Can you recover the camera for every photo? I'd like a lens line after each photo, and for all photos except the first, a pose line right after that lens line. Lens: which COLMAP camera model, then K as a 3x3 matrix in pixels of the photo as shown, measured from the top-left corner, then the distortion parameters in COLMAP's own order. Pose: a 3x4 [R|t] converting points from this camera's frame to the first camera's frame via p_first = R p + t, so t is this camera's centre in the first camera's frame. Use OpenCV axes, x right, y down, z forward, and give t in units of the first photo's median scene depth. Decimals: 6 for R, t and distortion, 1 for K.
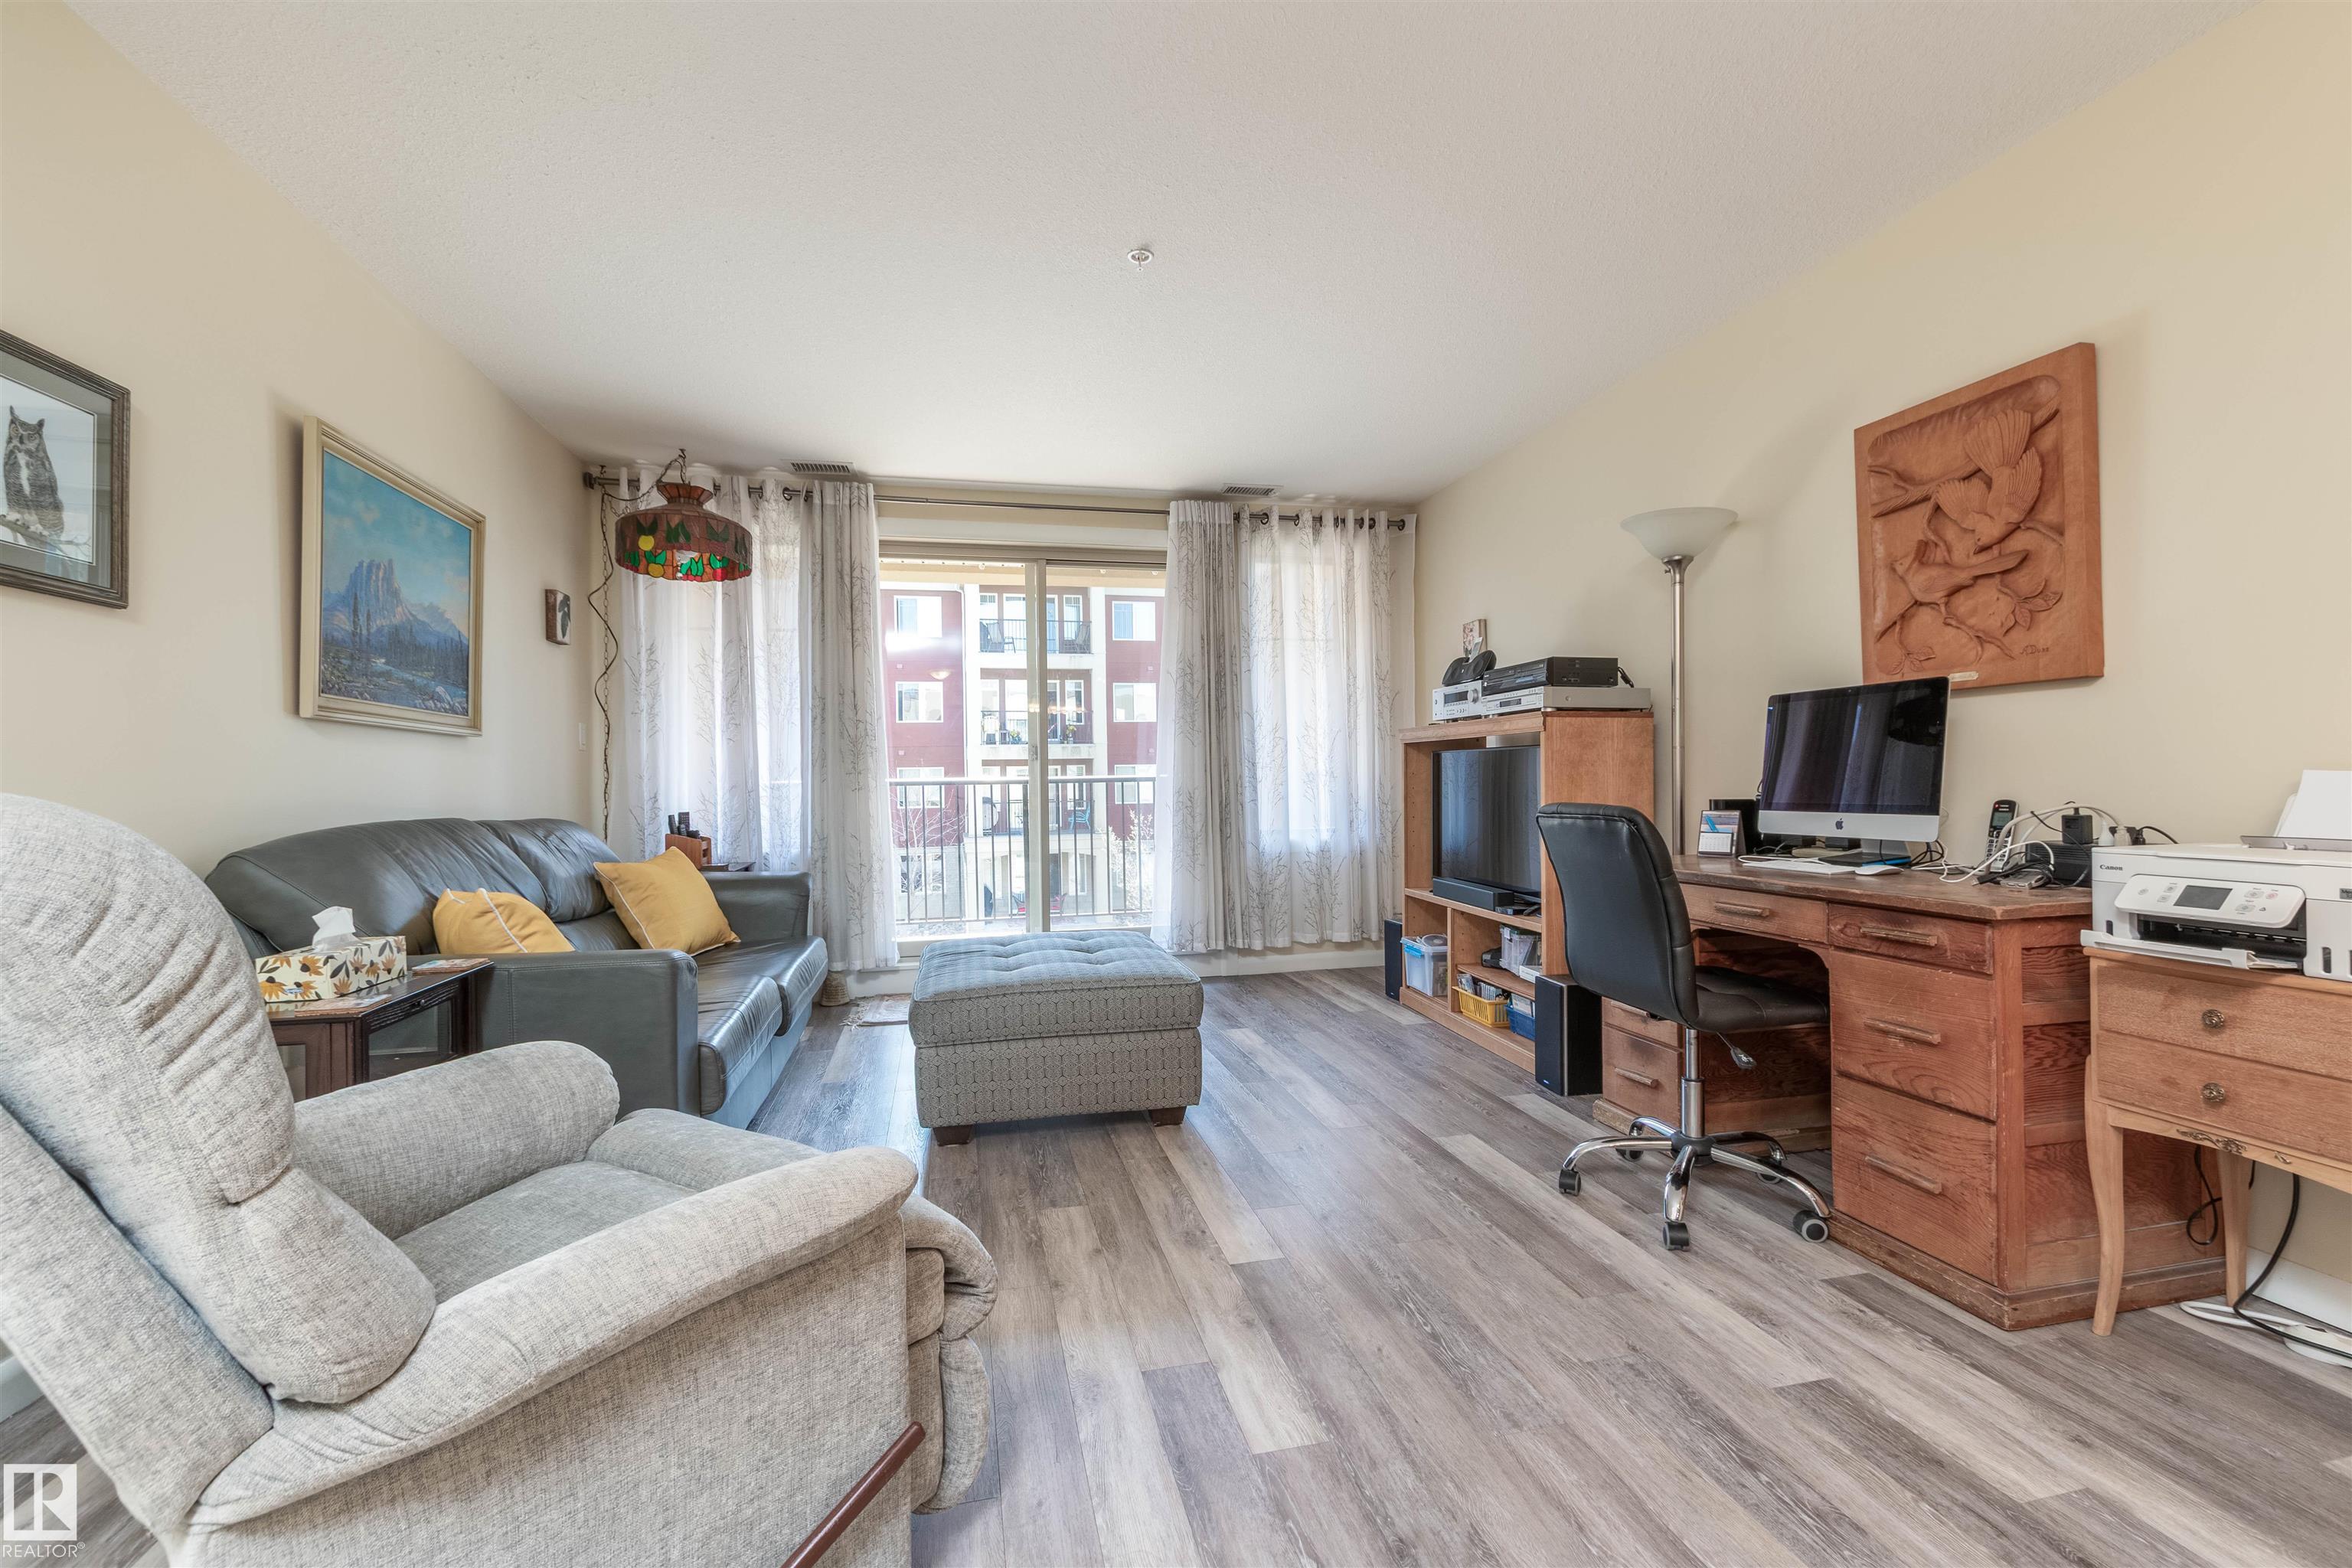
lens RADIAL K [[1045.8, 0, 1211.4], [0, 1045.8, 785.2], [0, 0, 1]] dist [0.008899, -0.003951]
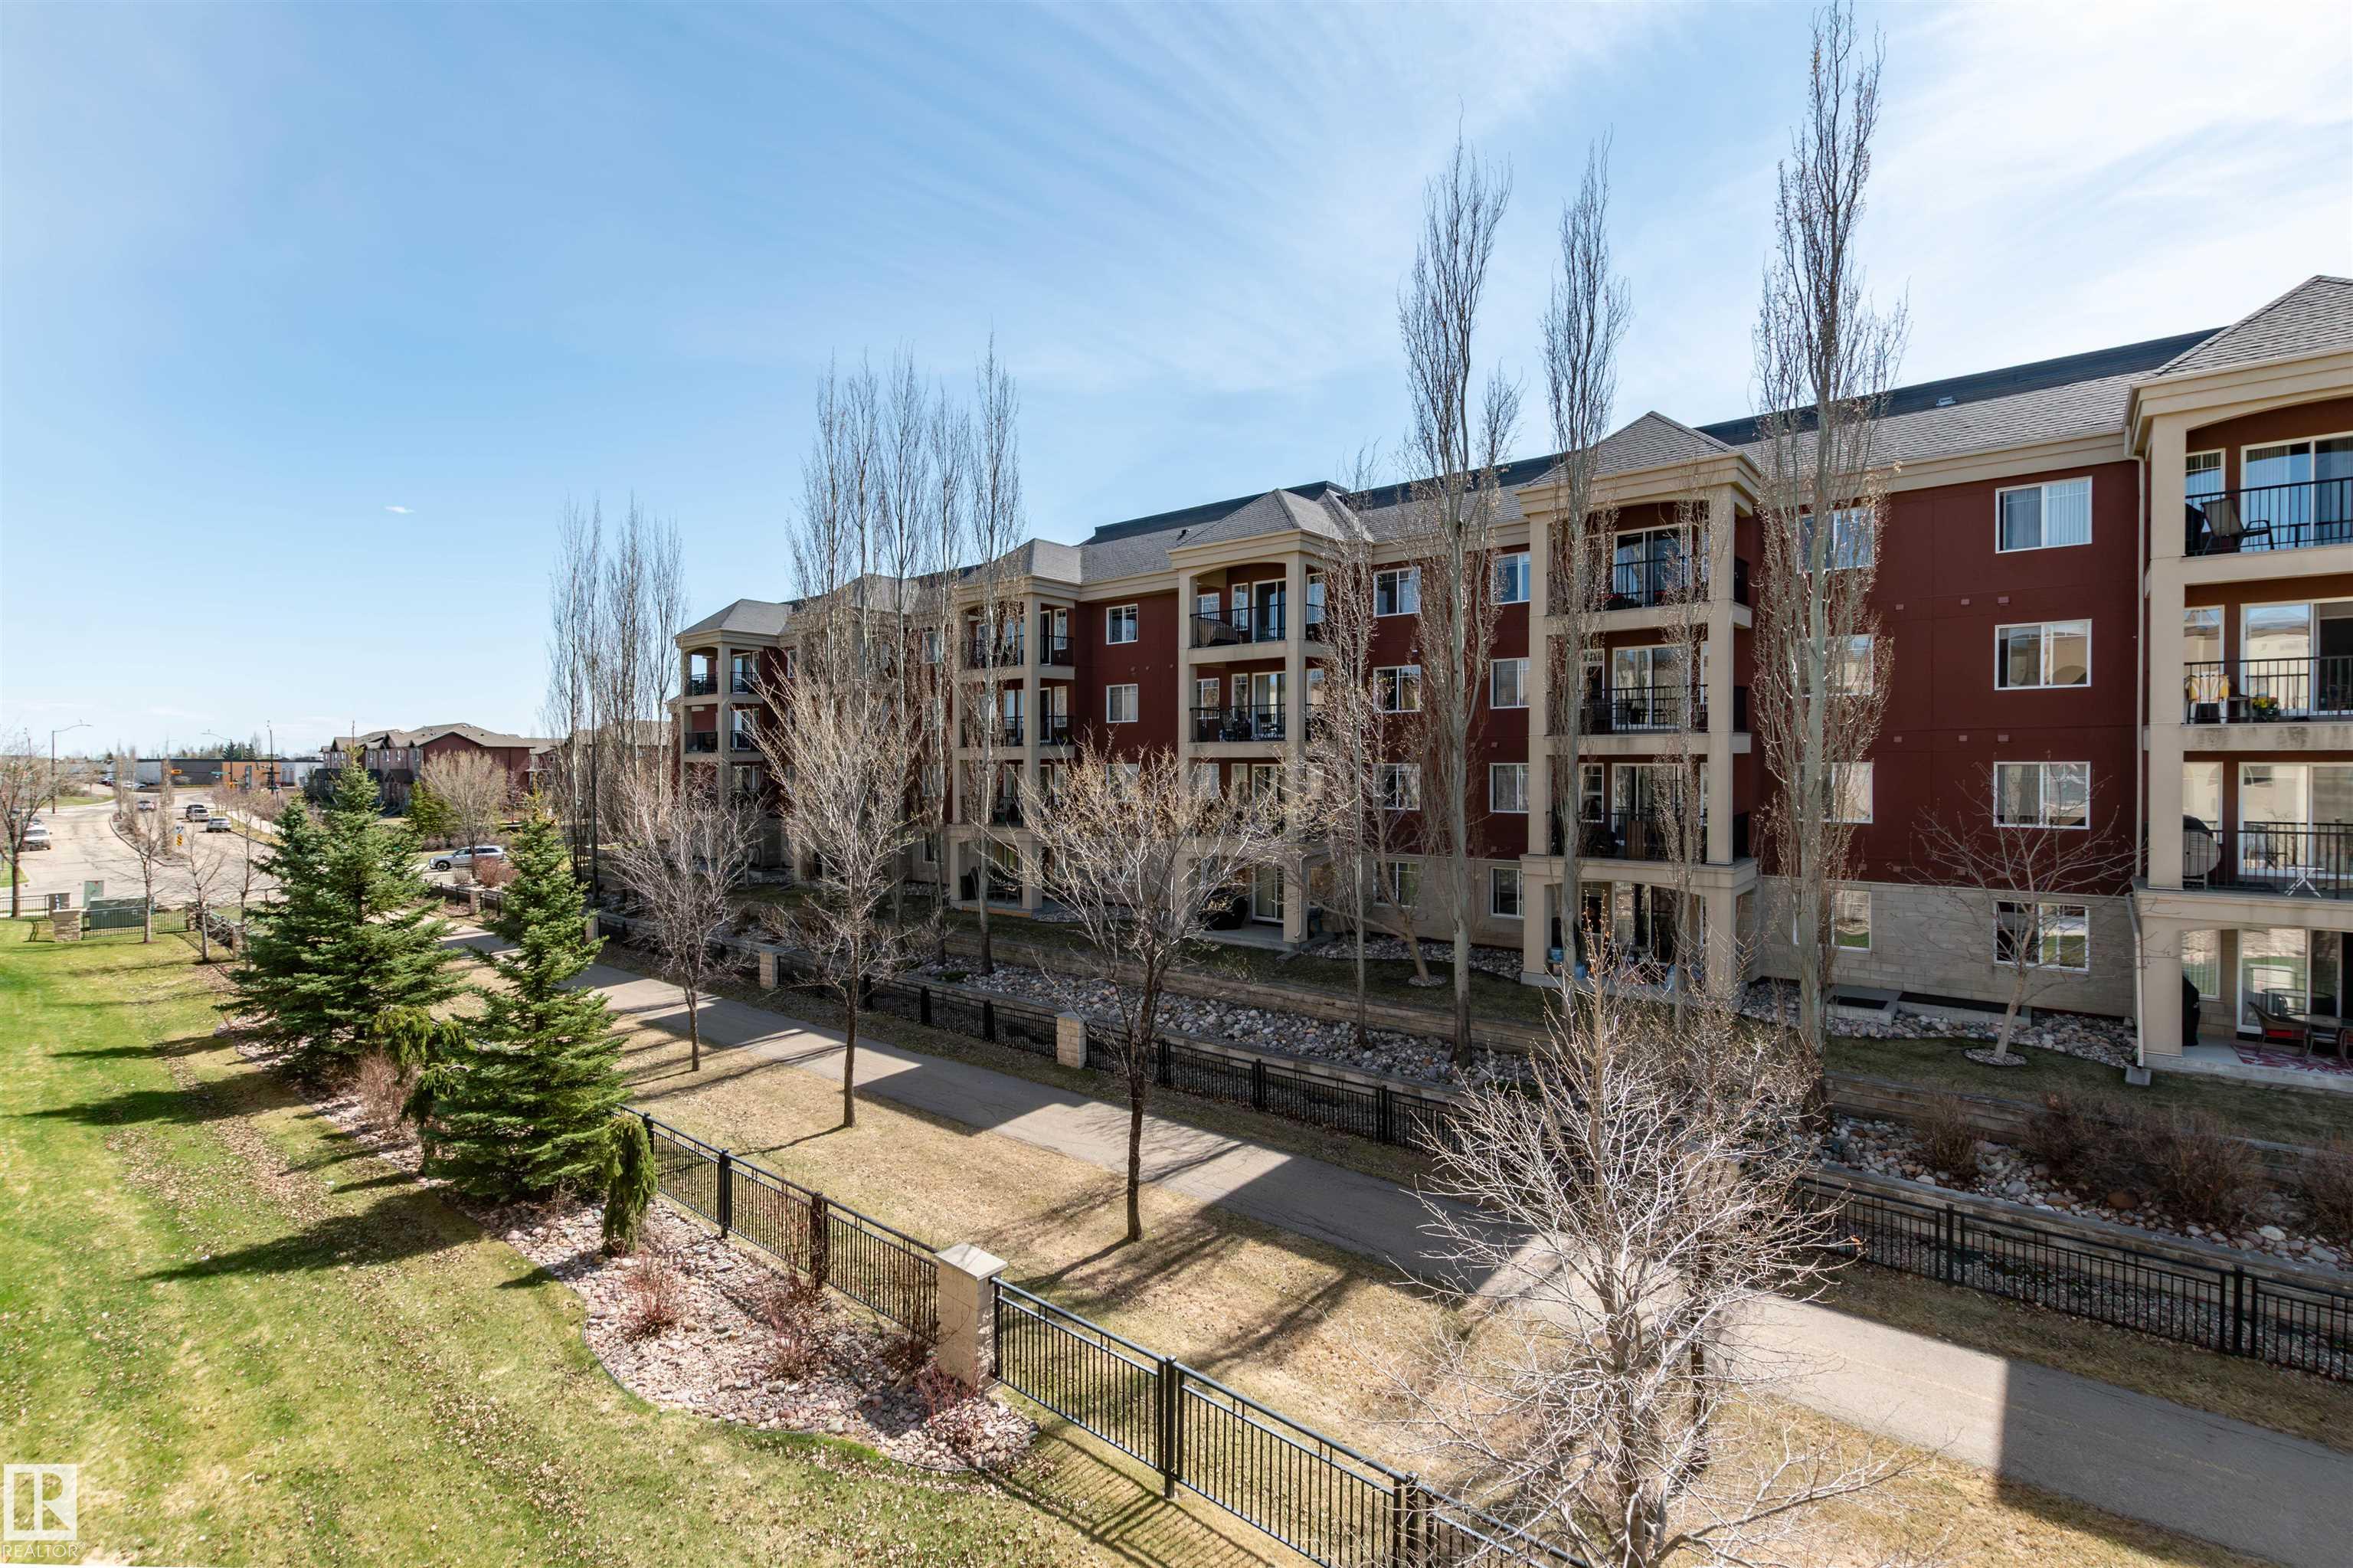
lens RADIAL K [[1046.2, 0, 1198.0], [0, 1046.2, 771.2], [0, 0, 1]] dist [0.008899, -0.003951]
pose [[0.601307, 0.022431, -0.798703, -0.653927], [-0.014914, 0.999747, 0.016848, -0.114830], [0.798879, 0.001781, 0.601490, 1.865093]]
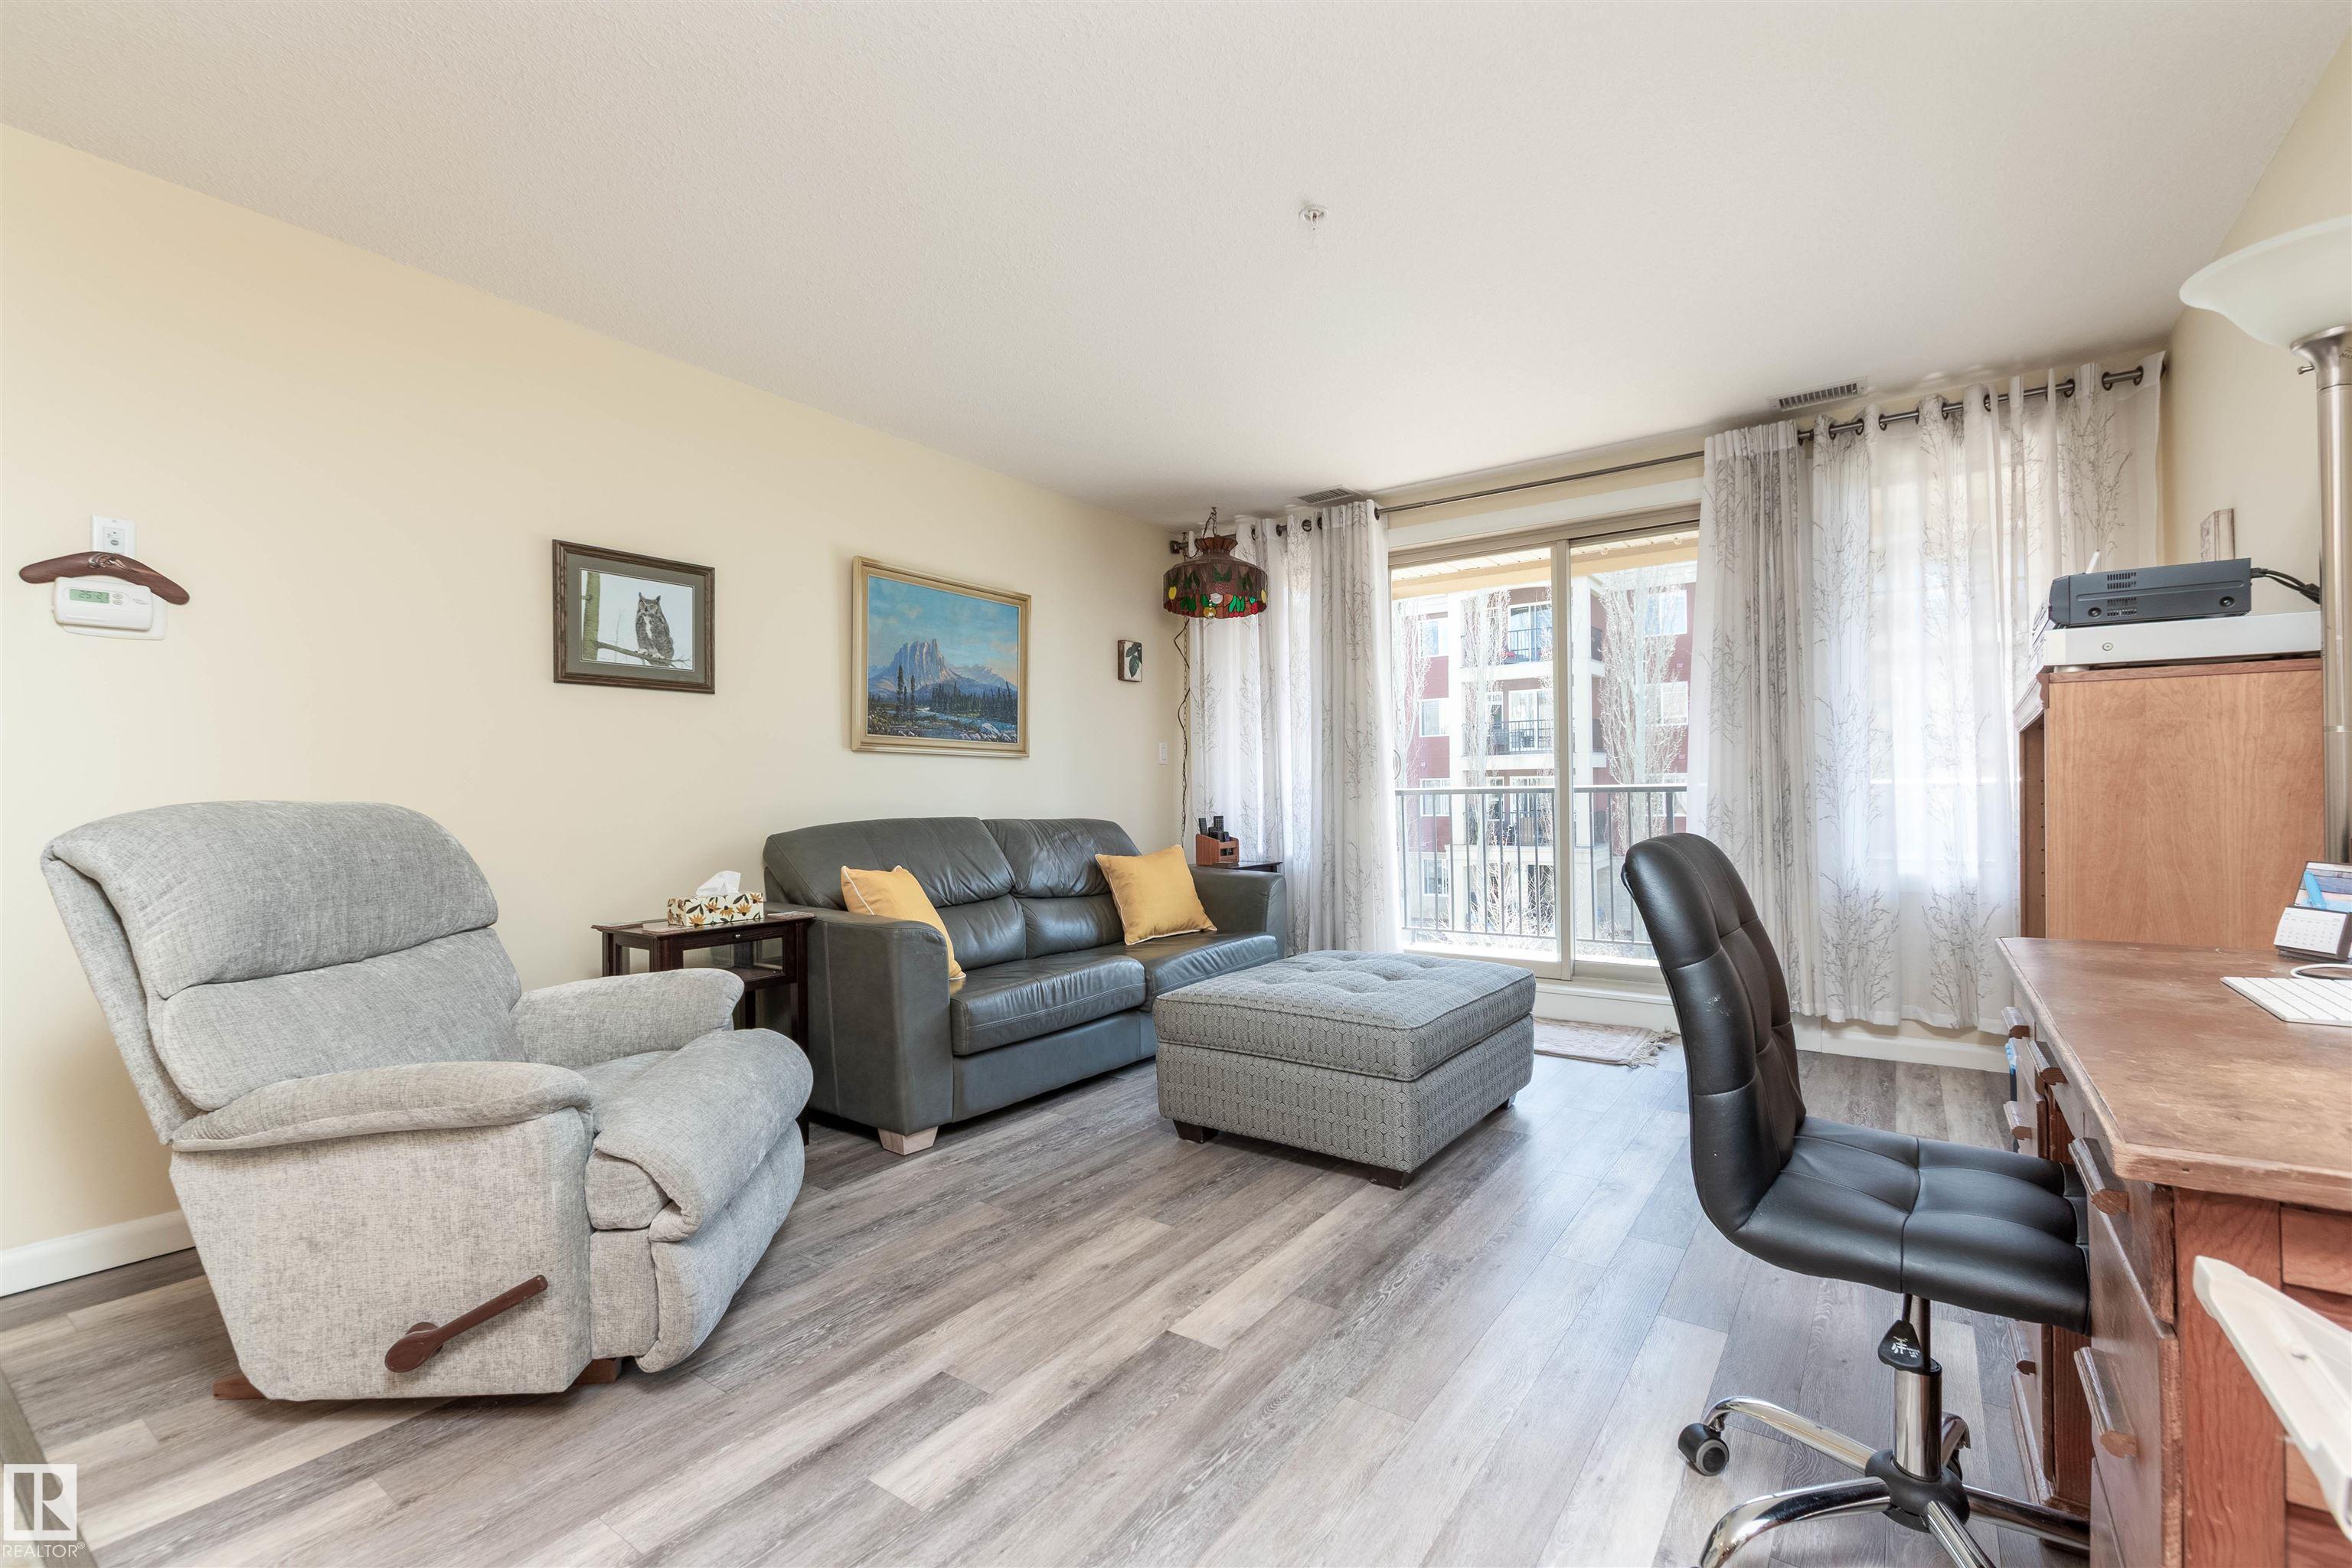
lens RADIAL K [[1045.8, 0, 1168.8], [0, 1045.8, 781.3], [0, 0, 1]] dist [0.008899, -0.003951]
pose [[0.645915, -0.003325, -0.763402, 0.388548], [-0.002138, 0.999979, -0.006164, -0.006522], [0.763406, 0.005614, 0.645894, 0.224619]]
